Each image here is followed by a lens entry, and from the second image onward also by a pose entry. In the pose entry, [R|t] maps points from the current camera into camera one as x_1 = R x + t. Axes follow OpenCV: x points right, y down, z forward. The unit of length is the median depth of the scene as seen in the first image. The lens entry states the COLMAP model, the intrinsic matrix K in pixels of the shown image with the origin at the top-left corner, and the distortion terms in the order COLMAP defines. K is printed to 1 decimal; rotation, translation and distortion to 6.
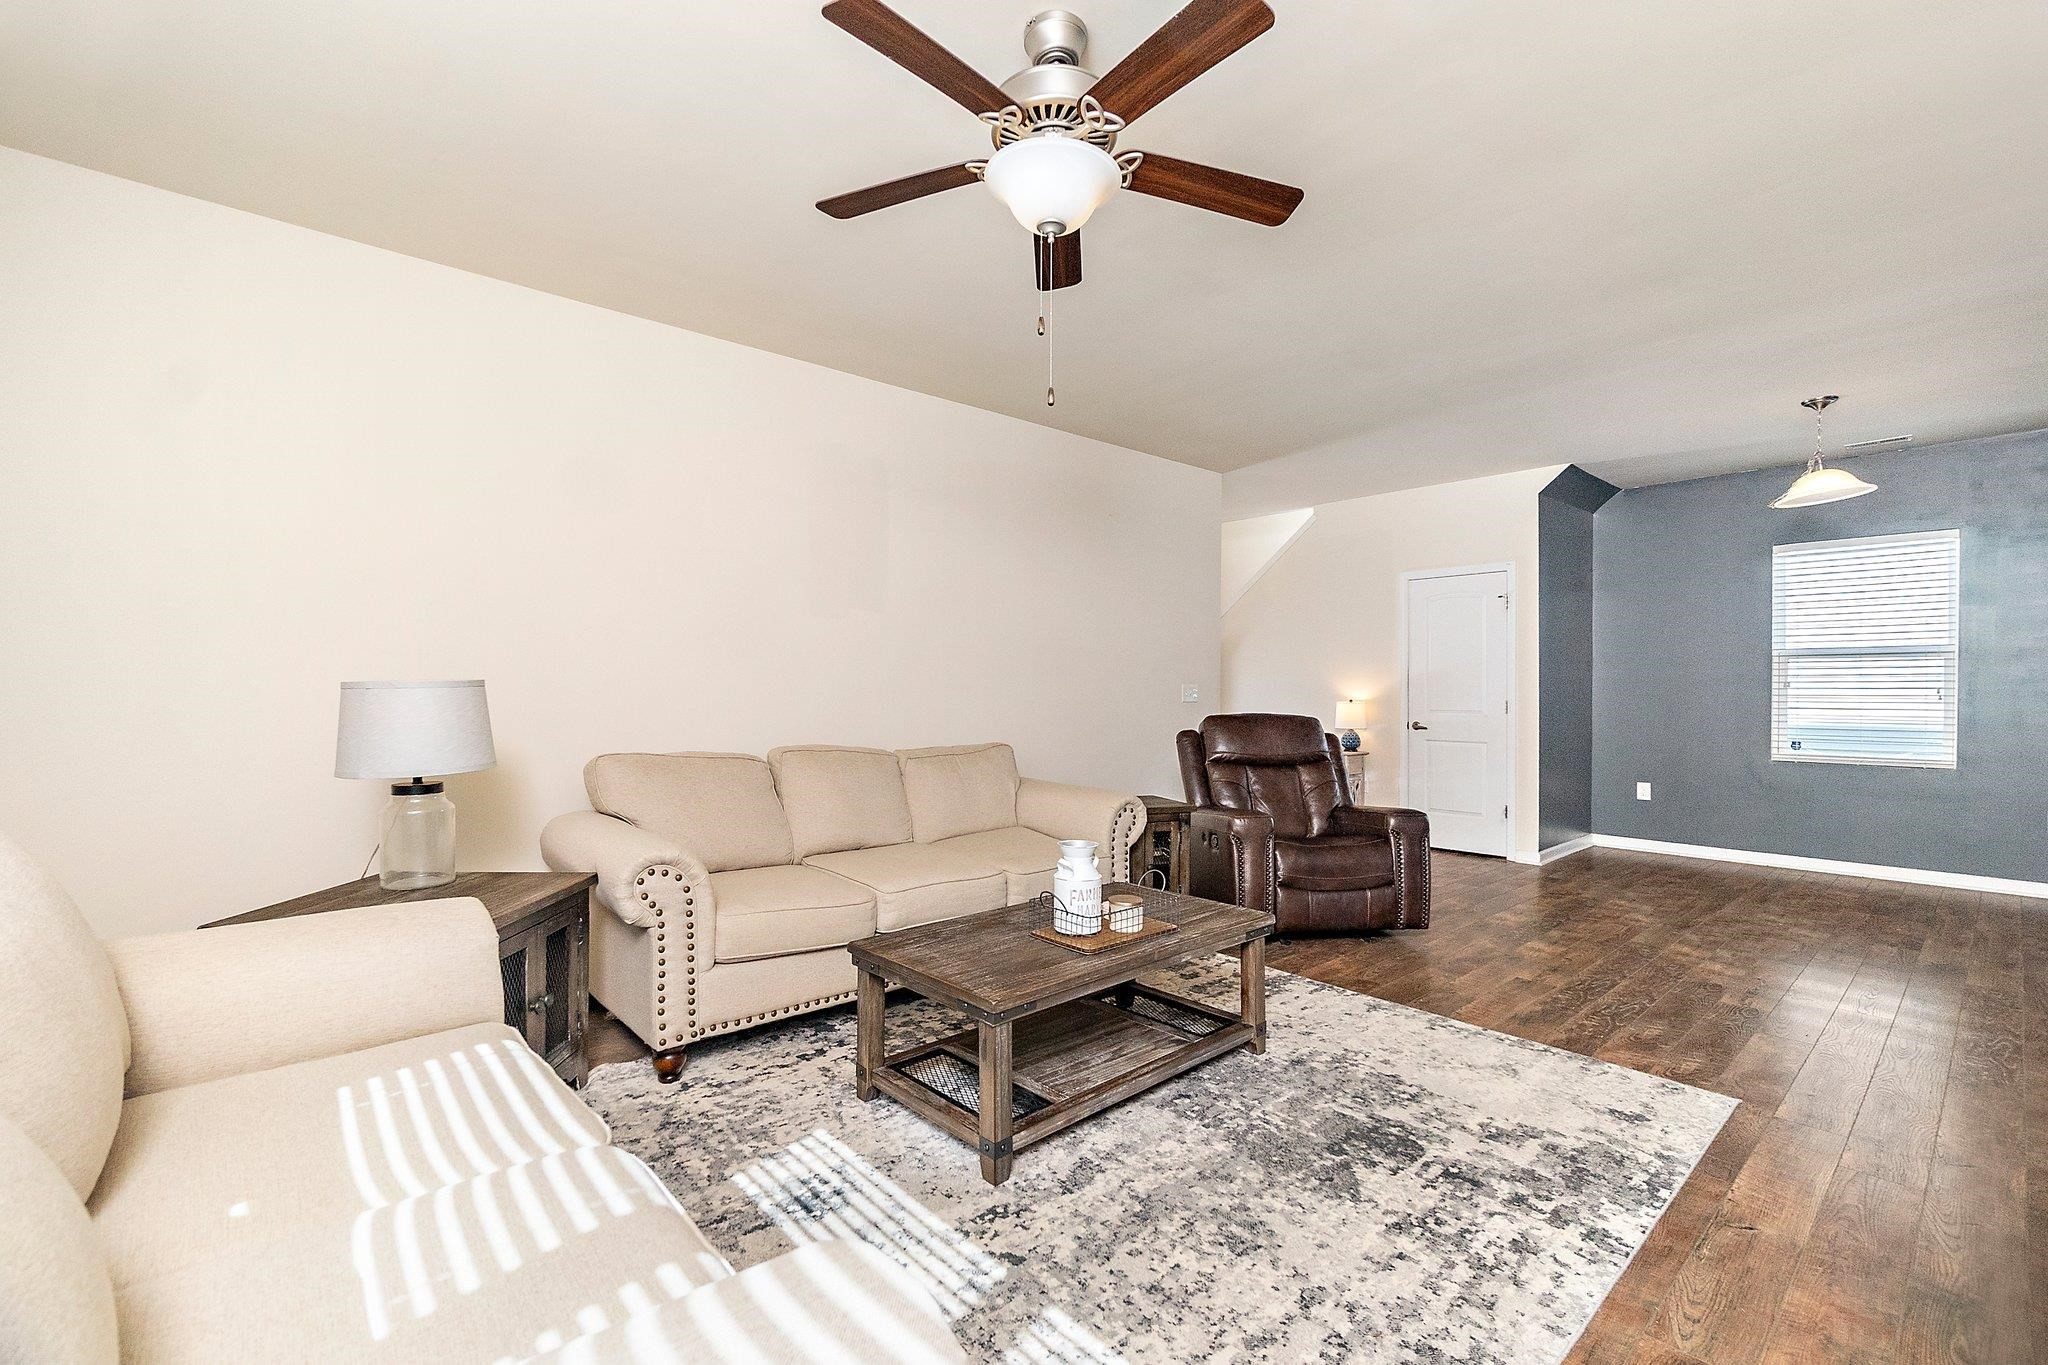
lens RADIAL K [[880.2, 0, 1028.8], [0, 880.2, 686.2], [0, 0, 1]] dist [-0.006686, 0.000223]
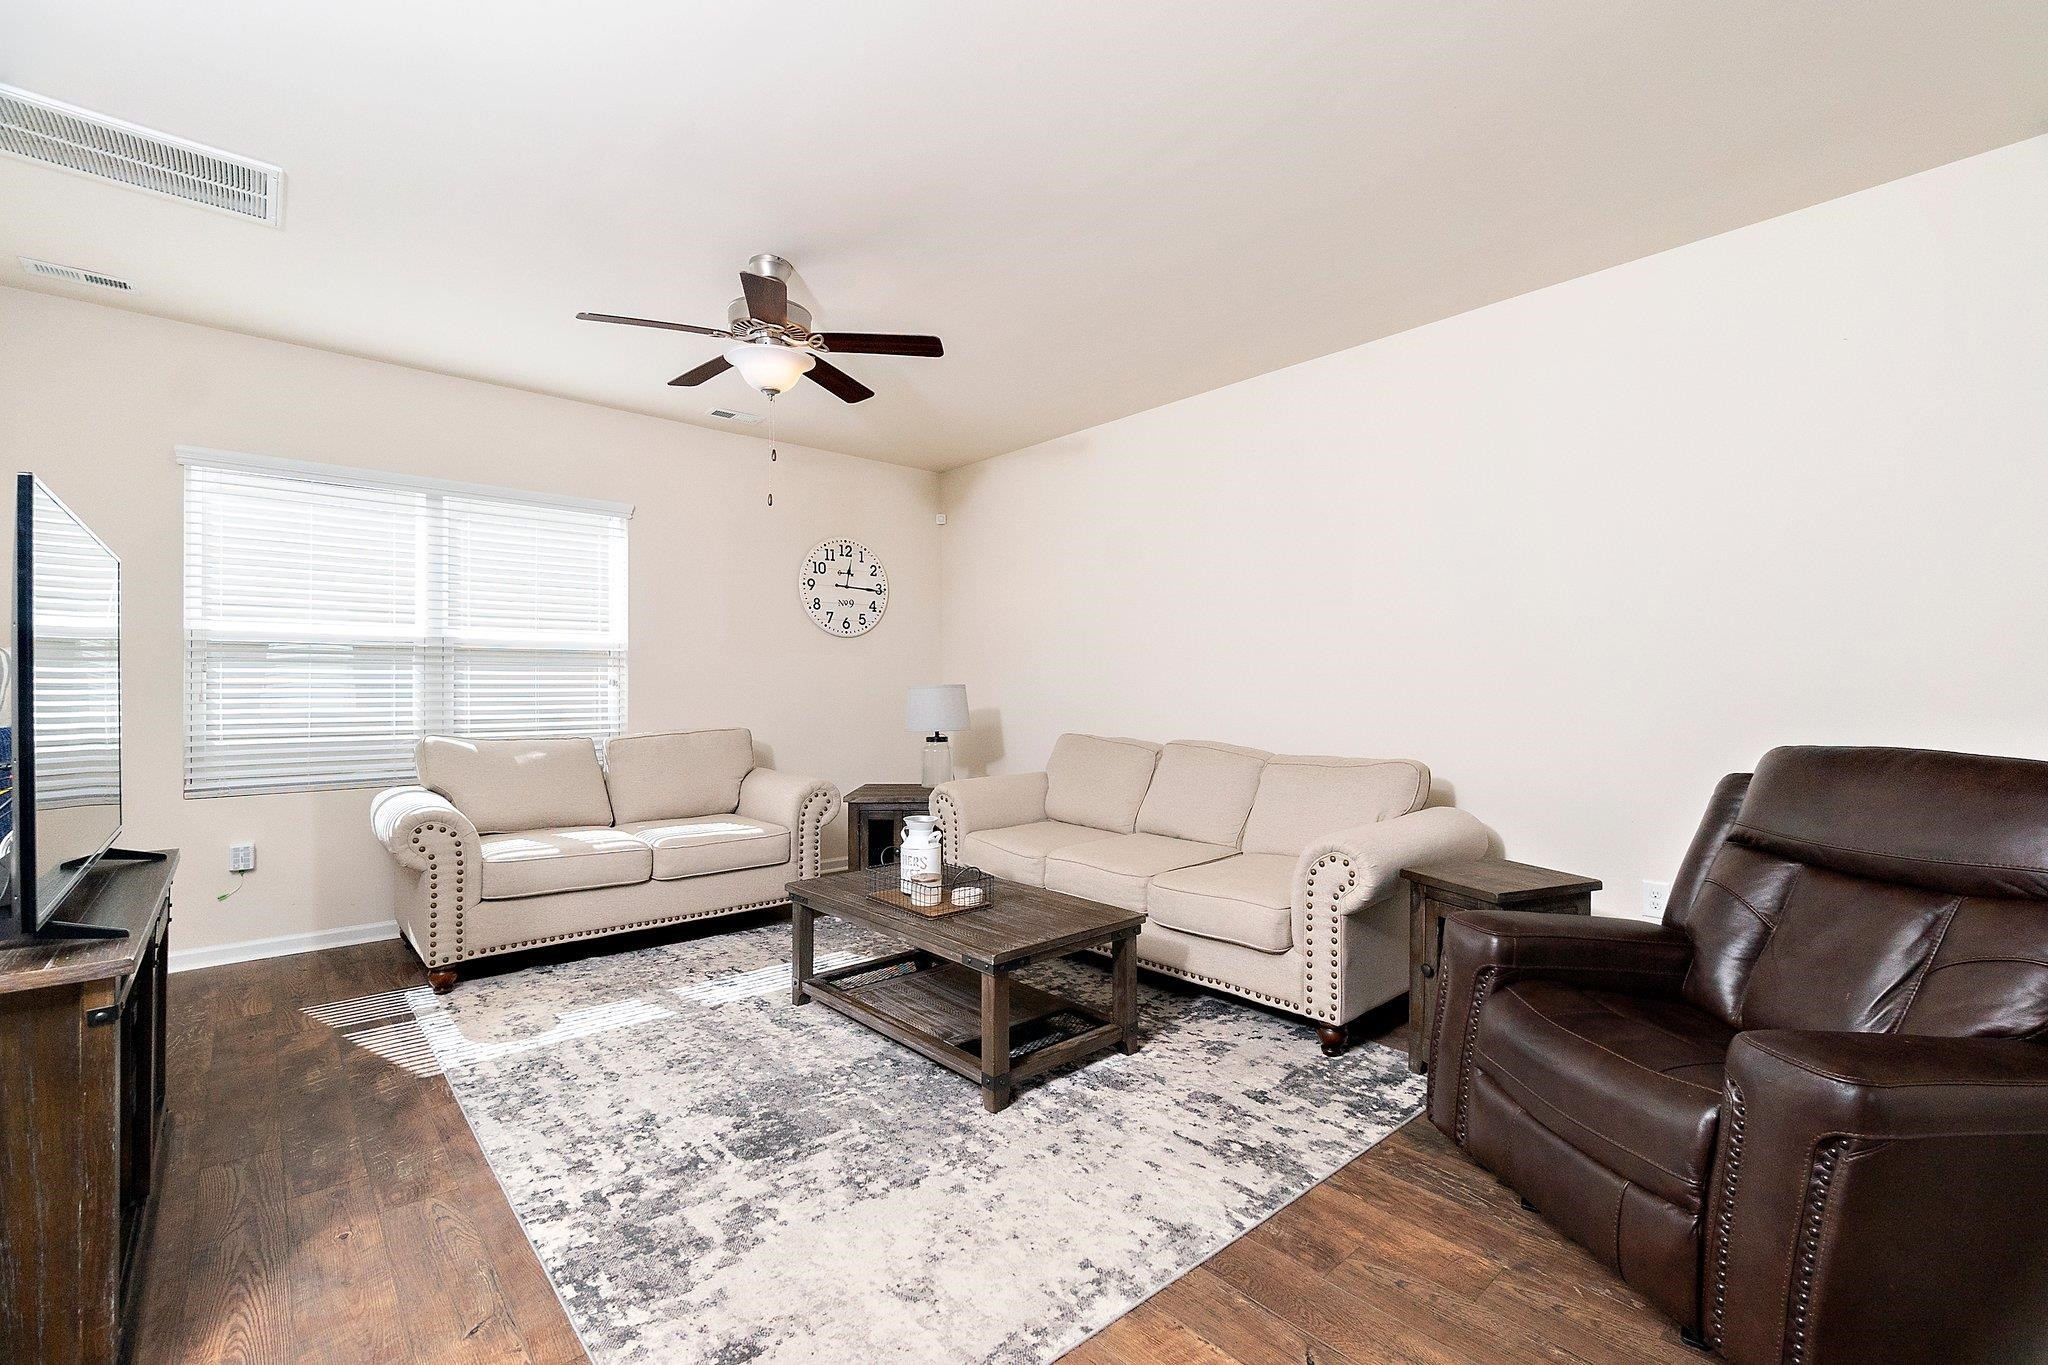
lens RADIAL K [[880.2, 0, 1024.9], [0, 880.2, 690.1], [0, 0, 1]] dist [-0.006686, 0.000223]
pose [[0.000849, -0.003824, -0.999992, 1.429960], [0.000737, 0.999992, -0.003824, 0.013116], [0.999999, -0.000734, 0.000852, 1.314575]]
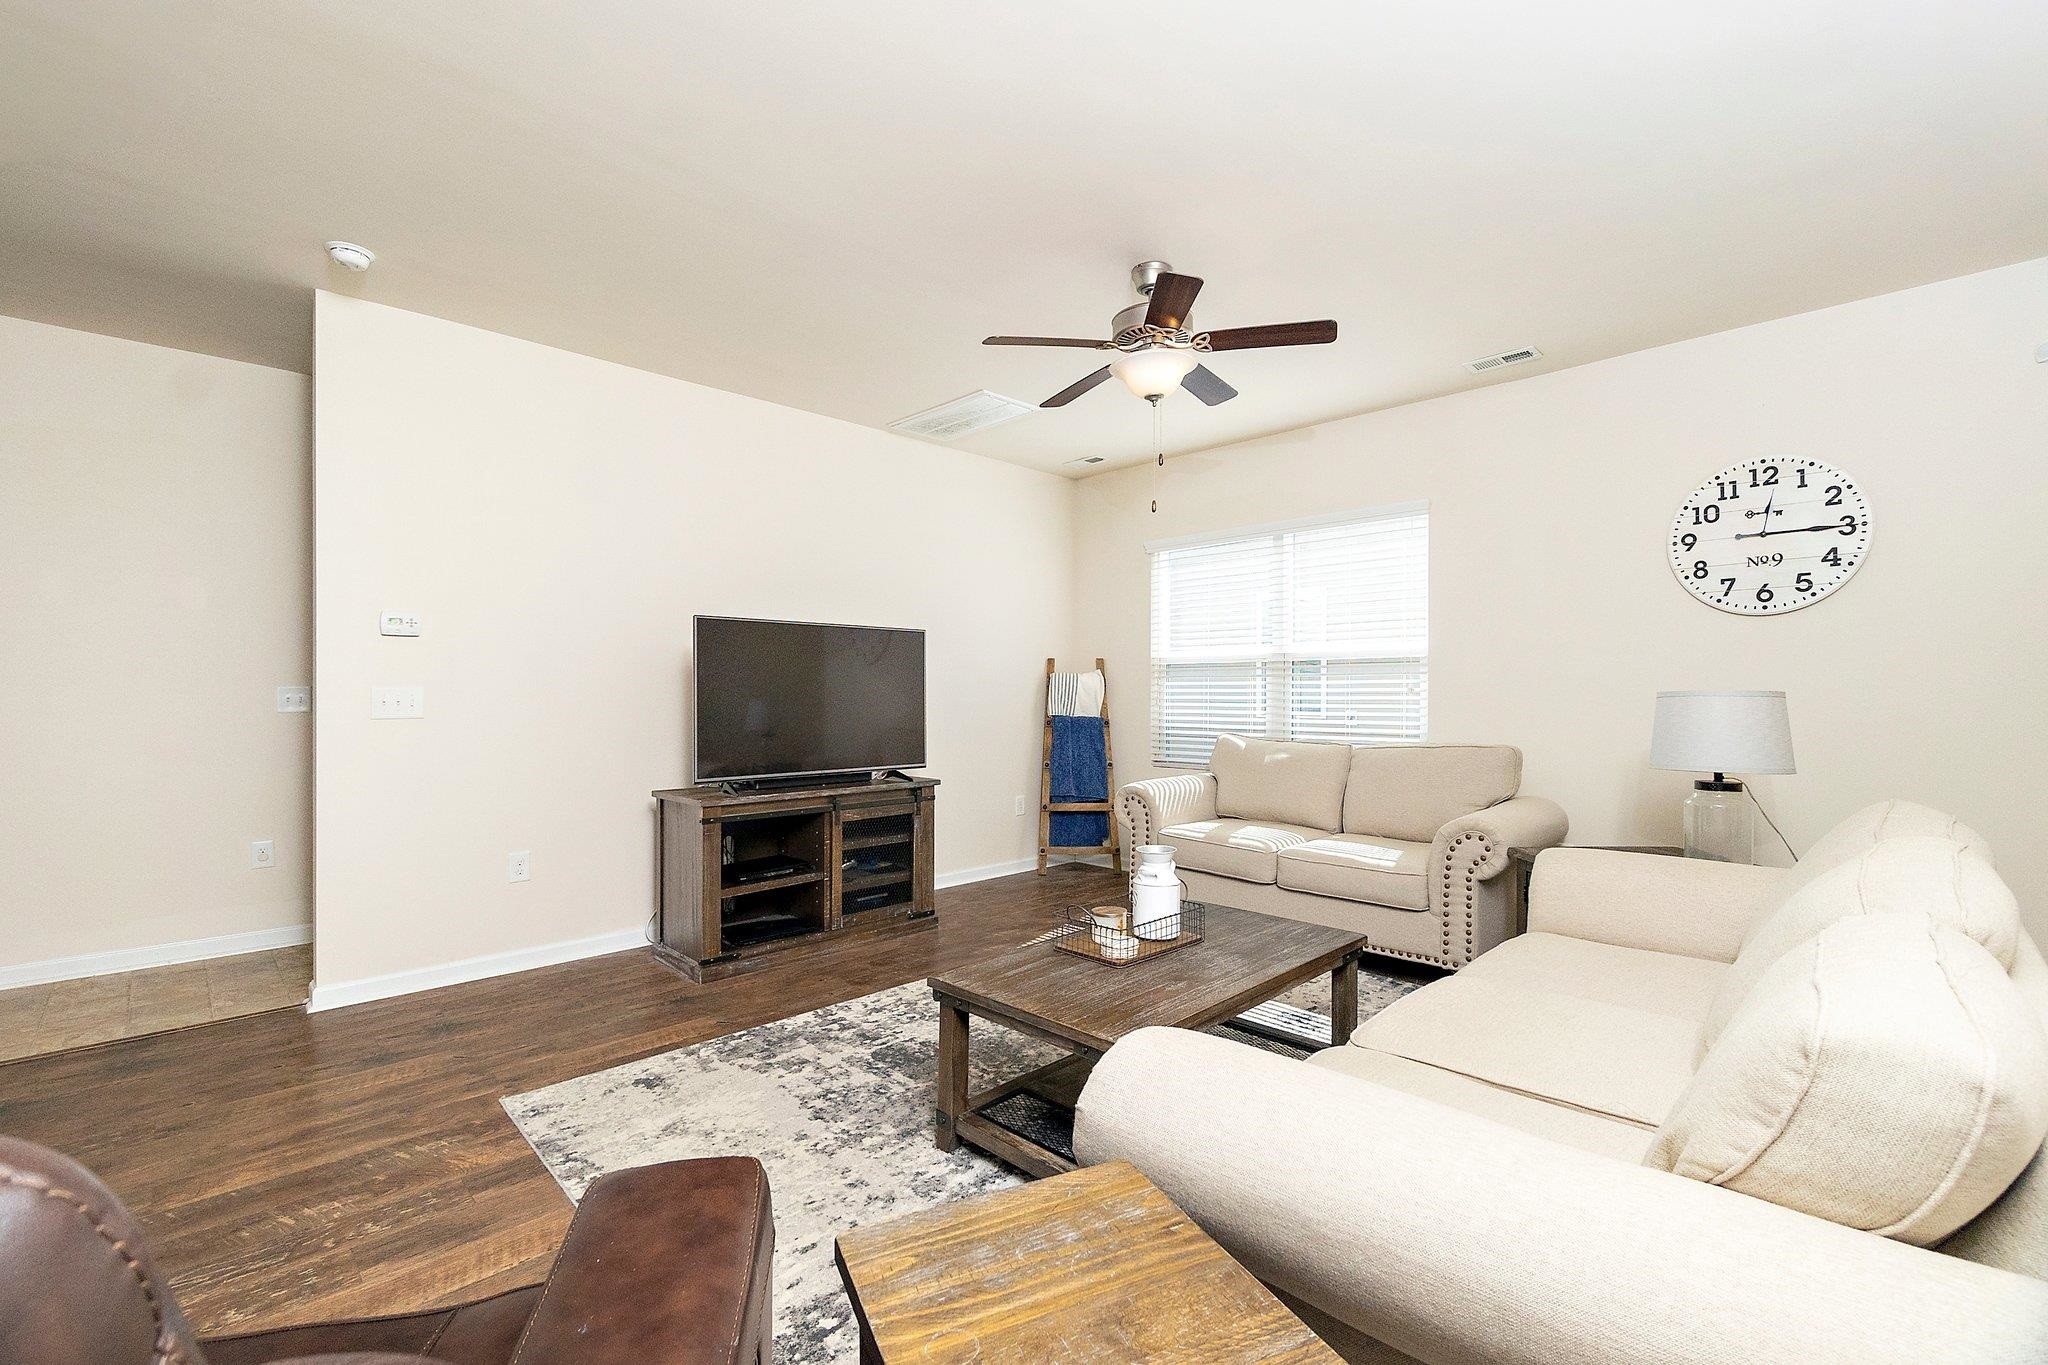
lens RADIAL K [[880.2, 0, 1027.0], [0, 880.2, 689.7], [0, 0, 1]] dist [-0.006686, 0.000223]
pose [[-0.998713, -0.007392, -0.050186, 0.294662], [-0.007094, 0.999956, -0.006116, 0.003920], [0.050229, -0.005752, -0.998721, 2.306689]]
